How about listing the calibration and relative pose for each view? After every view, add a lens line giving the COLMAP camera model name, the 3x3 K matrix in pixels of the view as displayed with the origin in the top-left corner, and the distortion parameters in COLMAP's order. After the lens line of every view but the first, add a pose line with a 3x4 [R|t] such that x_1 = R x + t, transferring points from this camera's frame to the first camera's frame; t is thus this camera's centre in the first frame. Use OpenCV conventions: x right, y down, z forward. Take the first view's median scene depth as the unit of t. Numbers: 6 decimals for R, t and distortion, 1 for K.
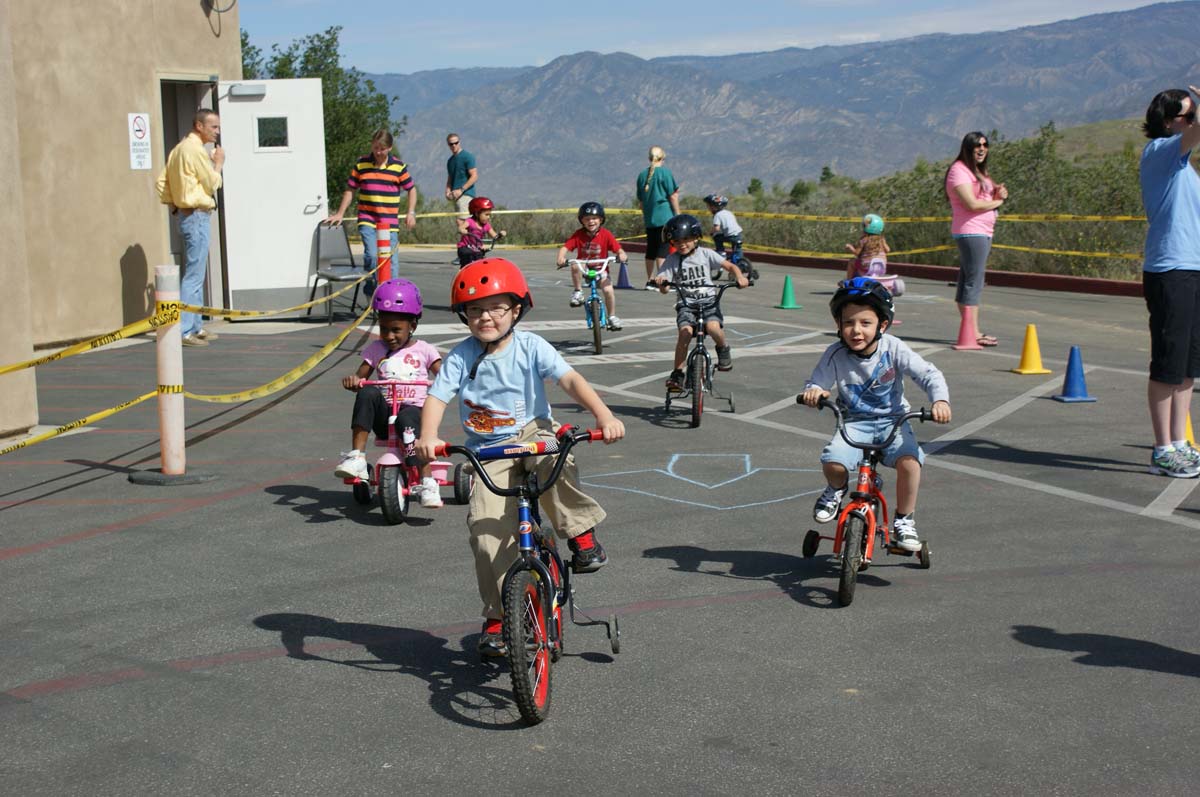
lens RADIAL K [[2218.0, 0, 597.9], [0, 2218.0, 374.0], [0, 0, 1]] dist [-0.016672, 0.203868]
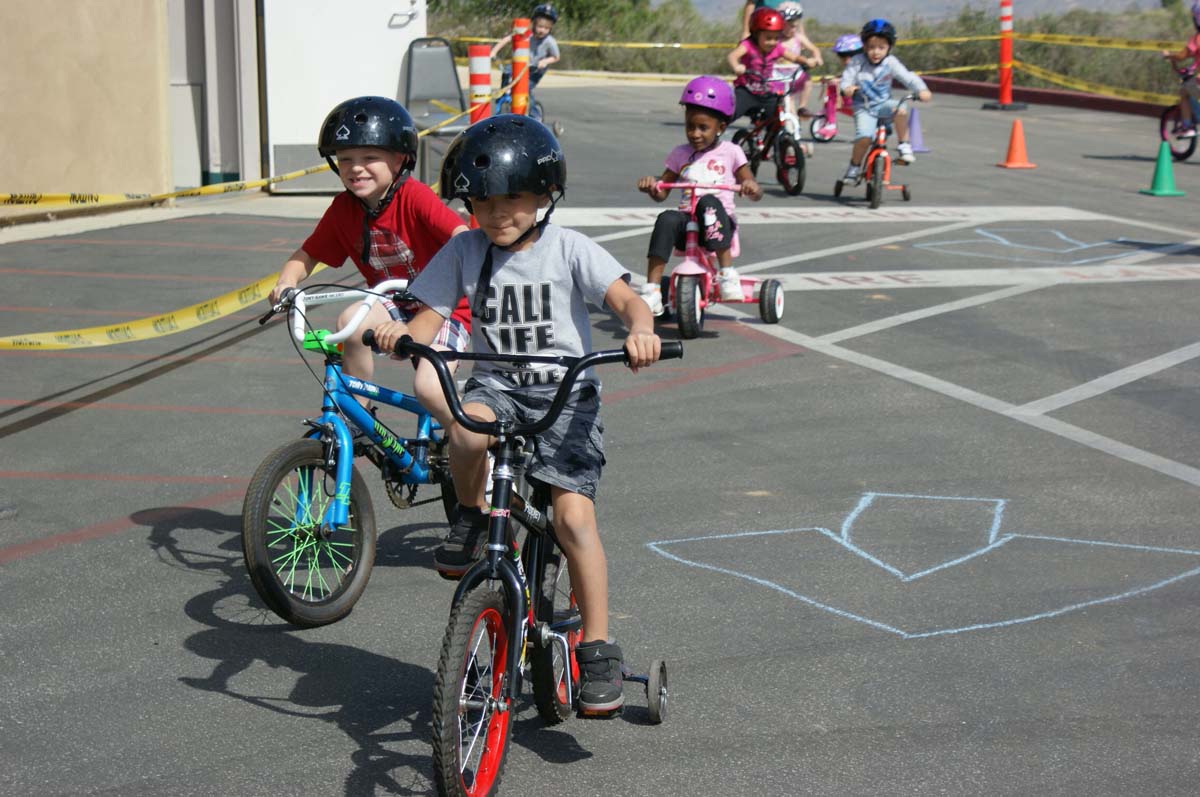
lens RADIAL K [[3003.8, 0, 599.9], [0, 3003.8, 370.5], [0, 0, 1]] dist [0.049462, 0.463754]
pose [[0.992820, 0.035045, -0.114371, 0.029202], [-0.030274, 0.998608, 0.043188, -0.012912], [0.115726, -0.039416, 0.992499, 0.146889]]
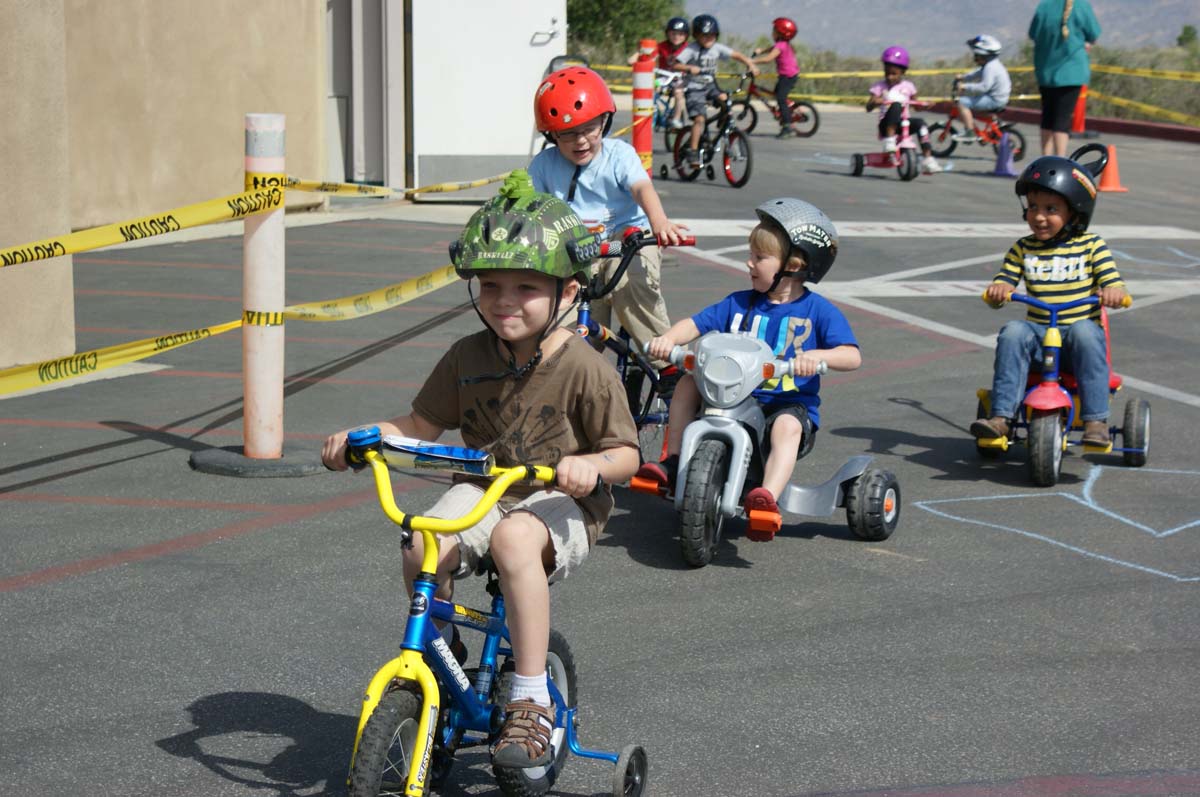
lens RADIAL K [[3003.8, 0, 599.9], [0, 3003.8, 370.5], [0, 0, 1]] dist [0.049462, 0.463754]
pose [[0.992144, 0.050982, -0.114245, -0.003369], [-0.047452, 0.998315, 0.033408, -0.005578], [0.115756, -0.027724, 0.992891, 0.100405]]
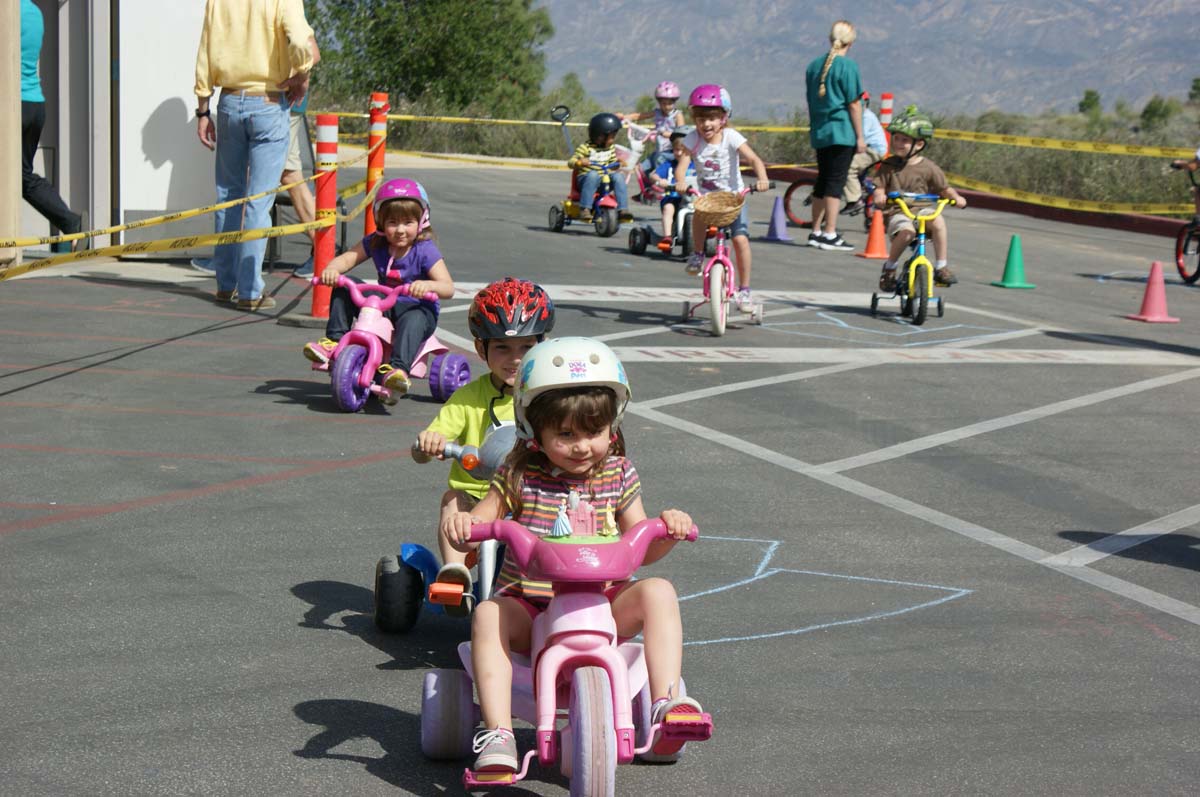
lens RADIAL K [[3191.7, 0, 600.0], [0, 3191.7, 398.5], [0, 0, 1]] dist [0.044205, 0.640152]
pose [[0.994963, 0.059156, -0.080926, 0.047794], [-0.058064, 0.998188, 0.015781, -0.006047], [0.081713, -0.011003, 0.996595, 0.094420]]
